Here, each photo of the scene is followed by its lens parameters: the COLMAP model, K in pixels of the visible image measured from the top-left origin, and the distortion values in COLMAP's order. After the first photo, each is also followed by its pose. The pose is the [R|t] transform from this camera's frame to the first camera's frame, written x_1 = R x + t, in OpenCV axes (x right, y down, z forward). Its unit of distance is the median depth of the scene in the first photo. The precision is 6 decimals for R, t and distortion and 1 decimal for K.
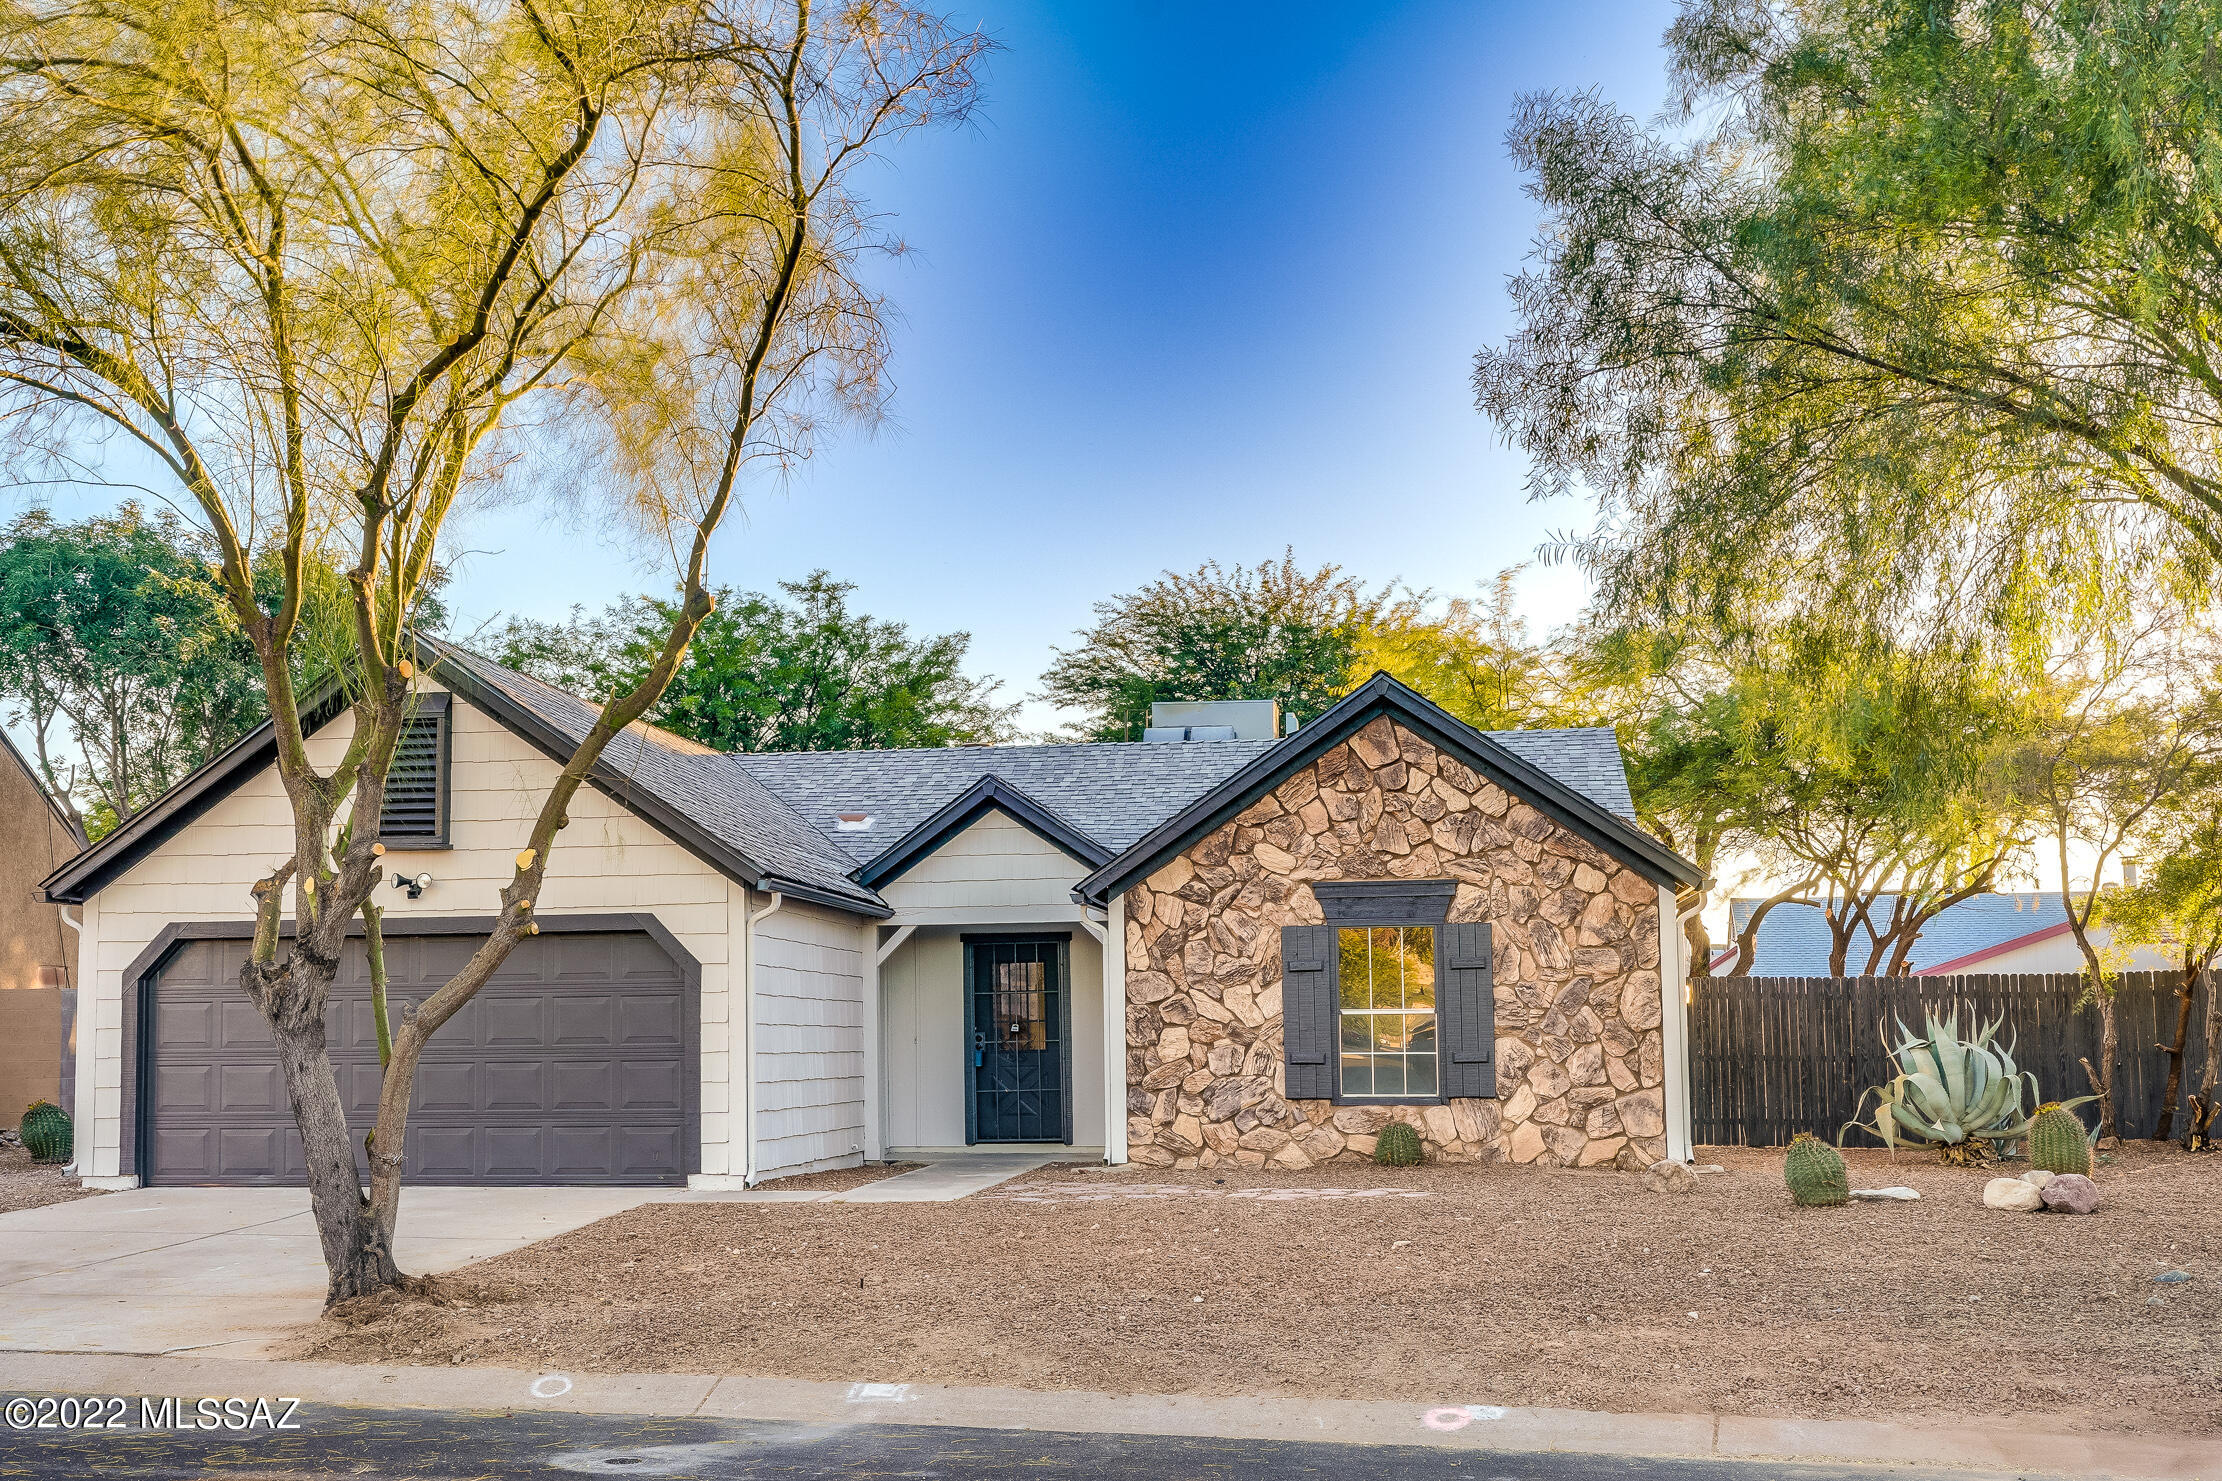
lens RADIAL K [[2808.3, 0, 1027.8], [0, 2808.3, 648.0], [0, 0, 1]] dist [0.006740, -0.026987]
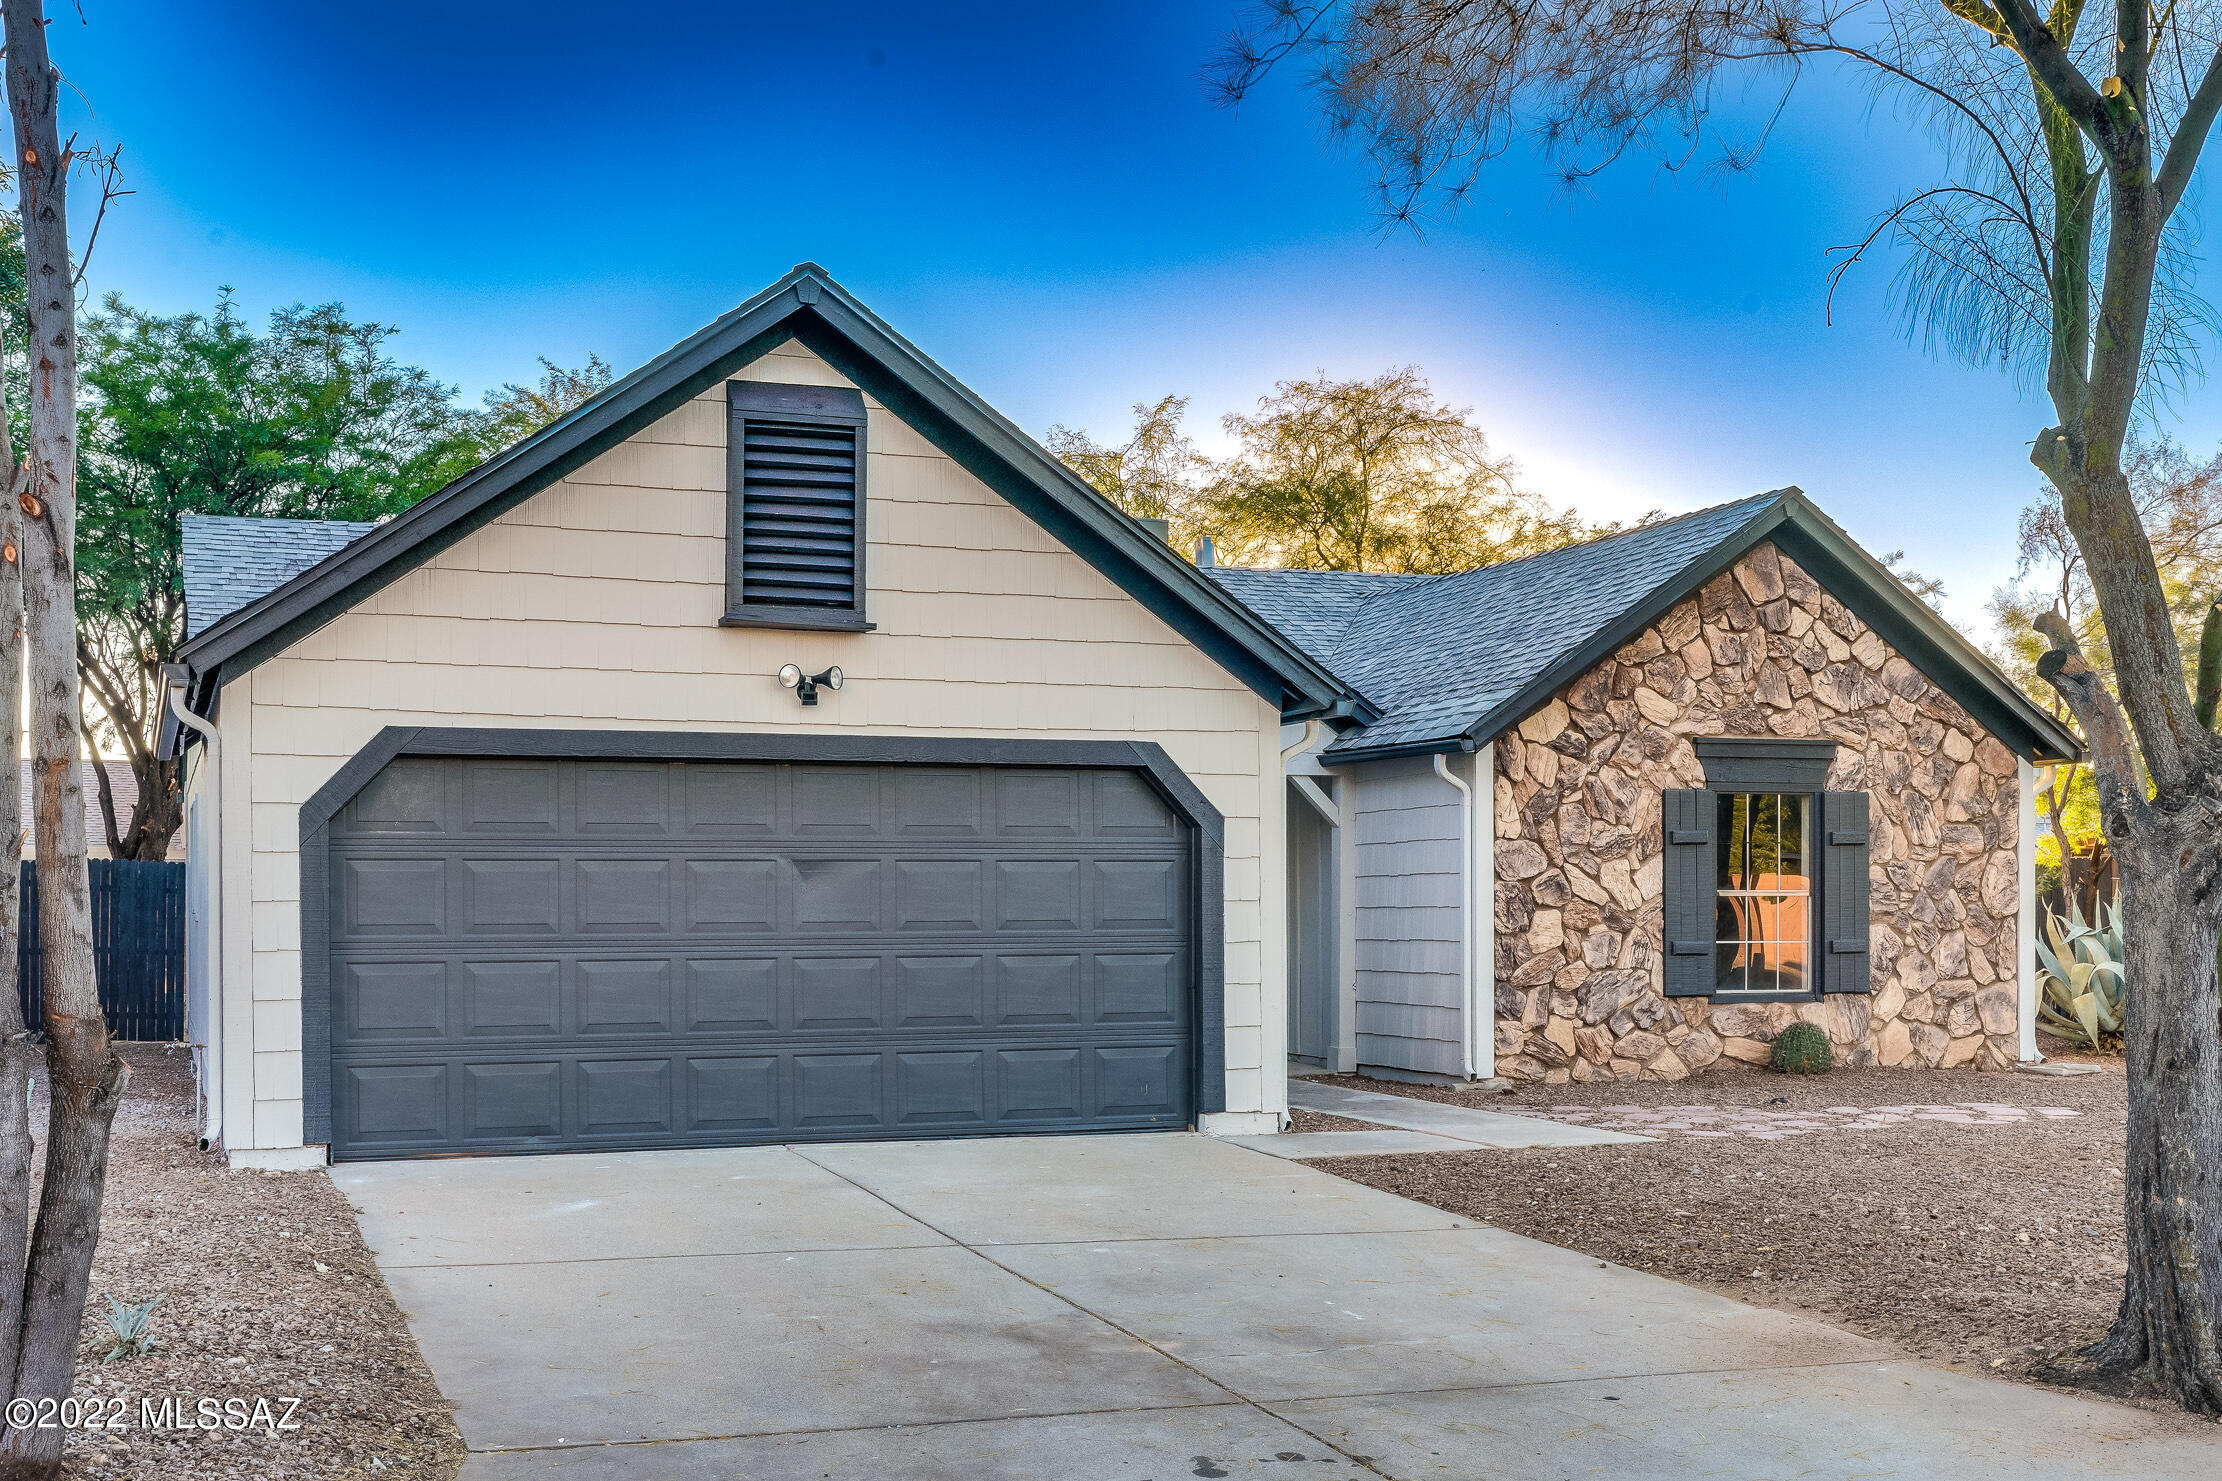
lens RADIAL K [[2629.0, 0, 987.6], [0, 2629.0, 890.4], [0, 0, 1]] dist [0.004872, 0.017333]
pose [[0.846646, 0.010020, 0.532061, -0.491192], [-0.079961, 0.990867, 0.108578, 0.061270], [-0.526114, -0.134471, 0.839715, 0.457872]]
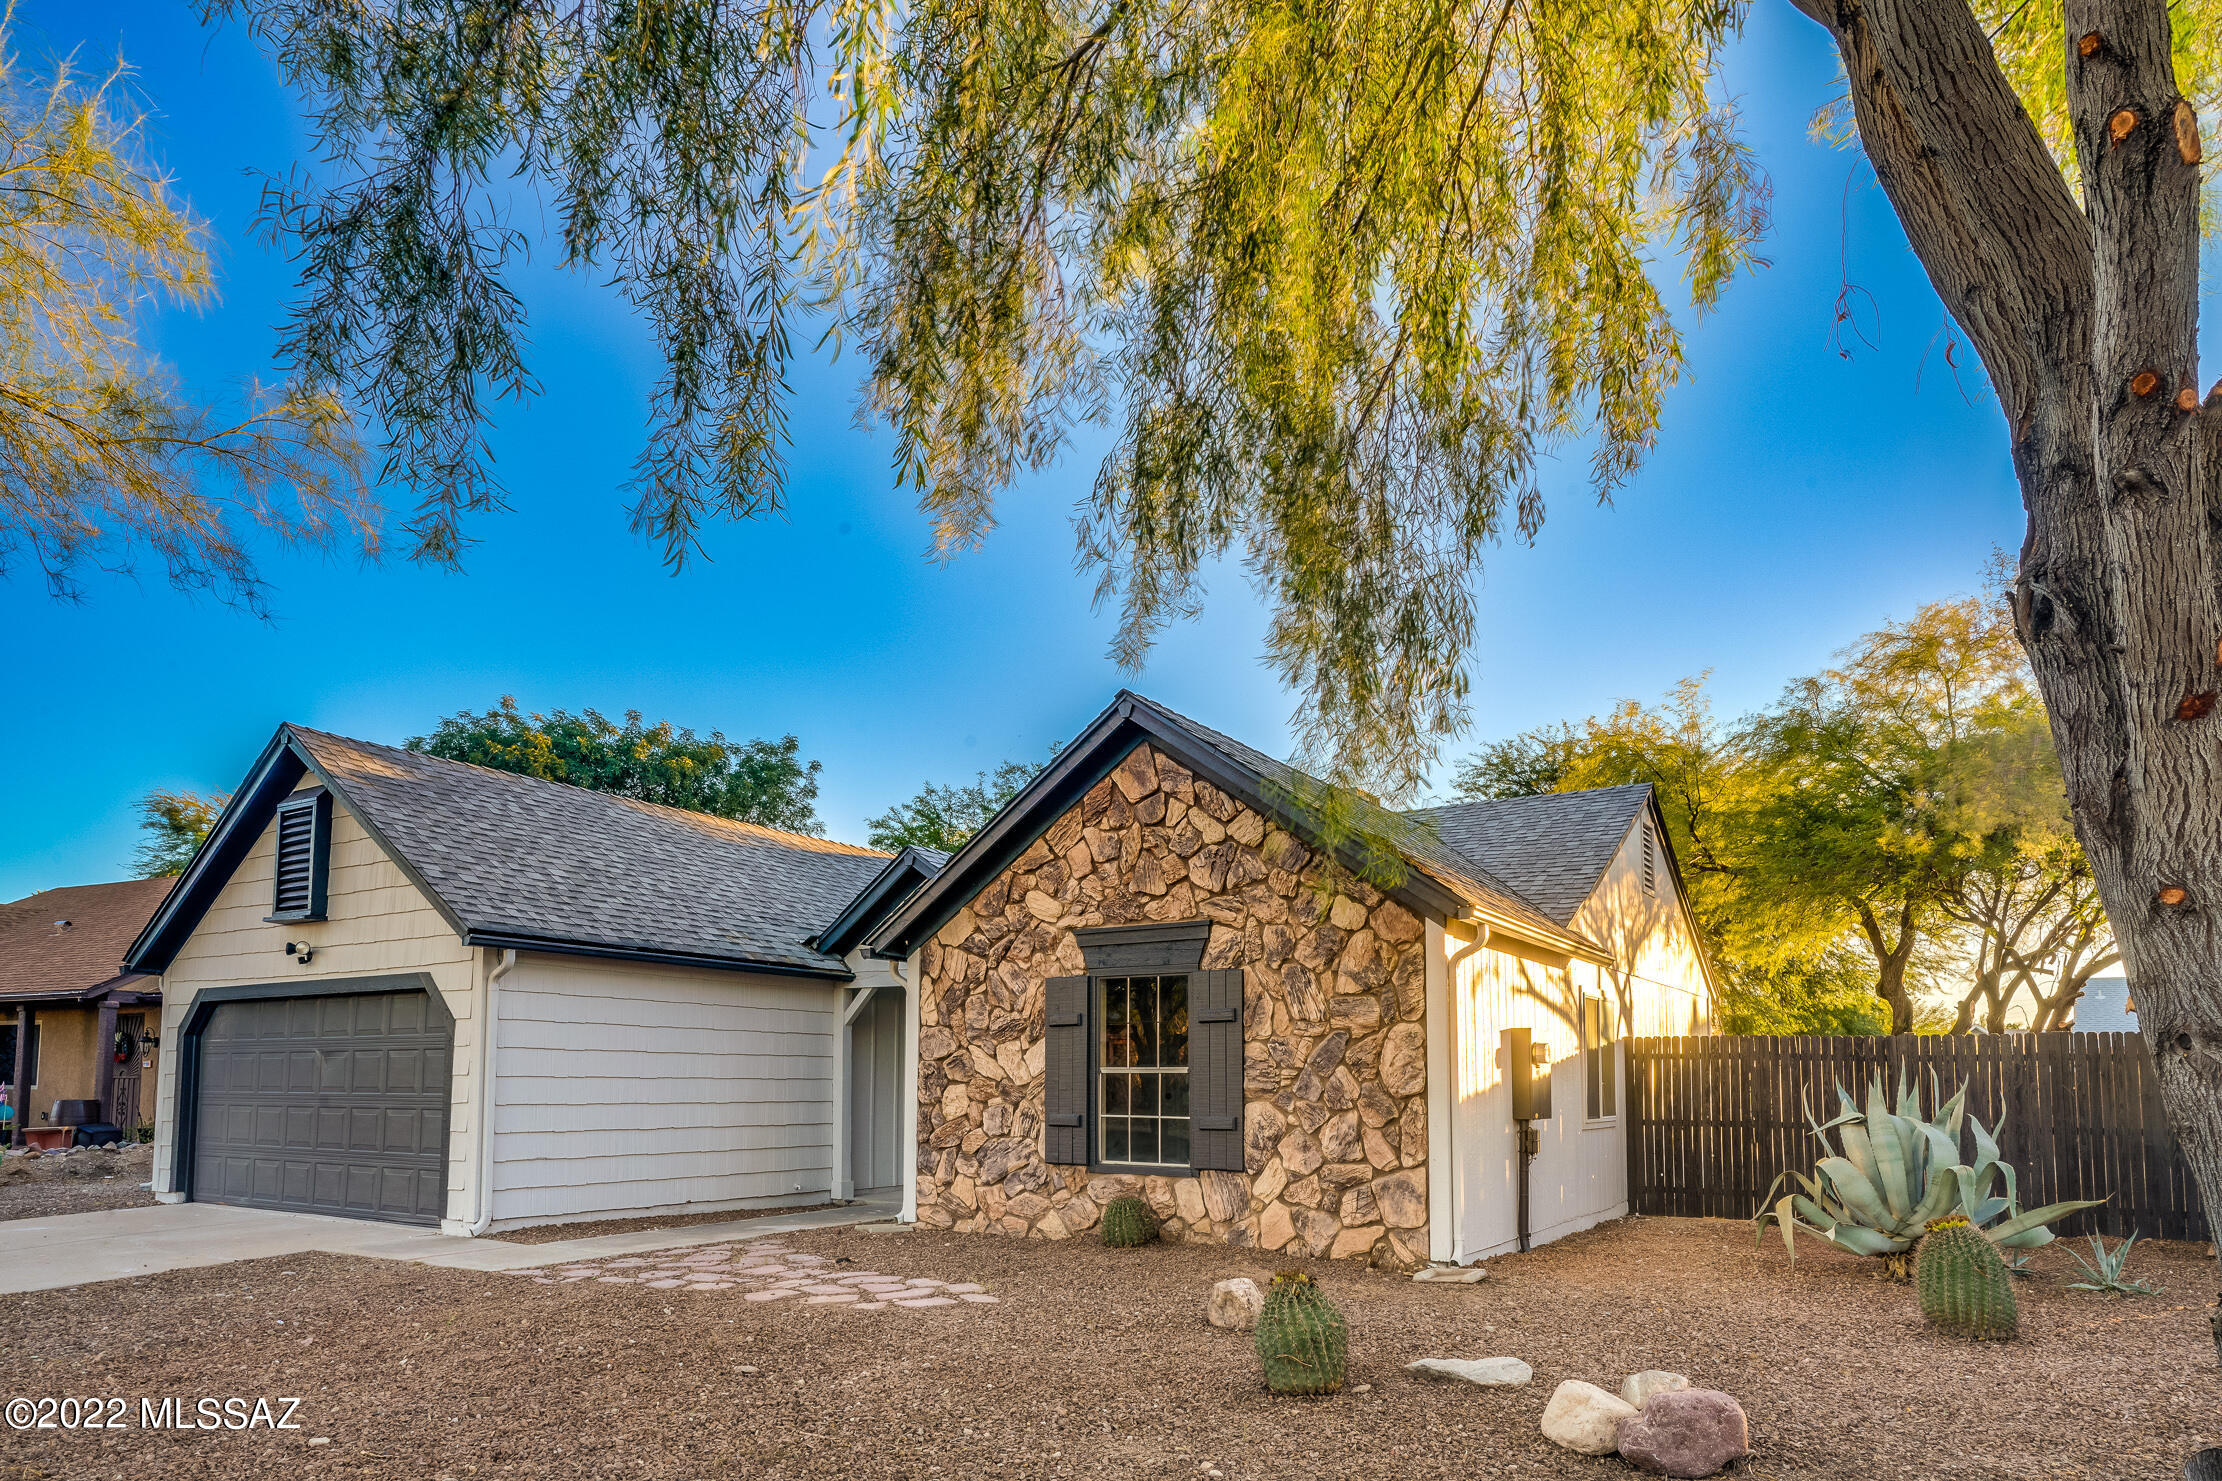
lens RADIAL K [[1515.8, 0, 1041.6], [0, 1515.8, 915.0], [0, 0, 1]] dist [-0.004834, 0.000006]
pose [[0.904094, -0.034039, -0.425976, 0.306367], [0.047376, 0.998662, 0.020750, 0.068390], [0.424699, -0.038941, 0.904497, 0.551000]]
